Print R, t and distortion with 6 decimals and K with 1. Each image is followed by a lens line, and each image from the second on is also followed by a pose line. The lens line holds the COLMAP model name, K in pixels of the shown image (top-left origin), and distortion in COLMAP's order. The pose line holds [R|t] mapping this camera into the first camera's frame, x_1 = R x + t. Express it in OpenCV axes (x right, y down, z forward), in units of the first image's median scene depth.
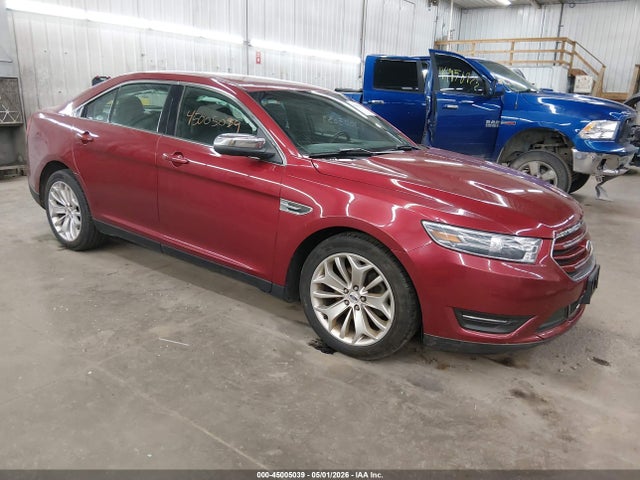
lens RADIAL K [[485.4, 0, 315.6], [0, 485.4, 239.1], [0, 0, 1]] dist [0.034746, -0.059847]
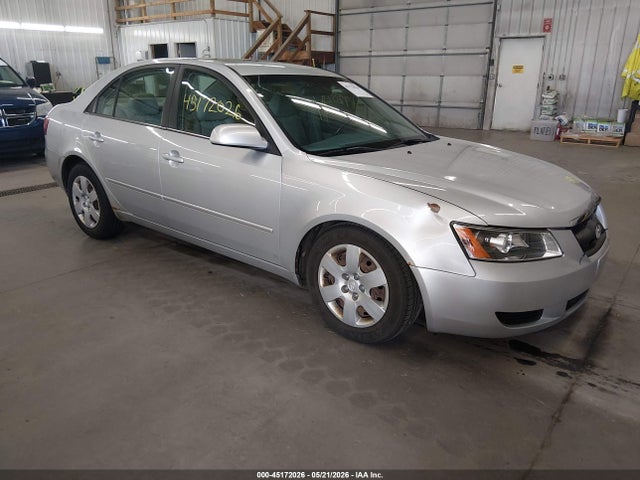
lens RADIAL K [[512.5, 0, 317.9], [0, 512.5, 261.1], [0, 0, 1]] dist [0.004006, 0.005719]
pose [[0.997855, -0.009480, -0.064775, 0.677565], [0.013789, 0.997698, 0.066397, -0.022774], [0.063996, -0.067148, 0.995689, 0.172715]]
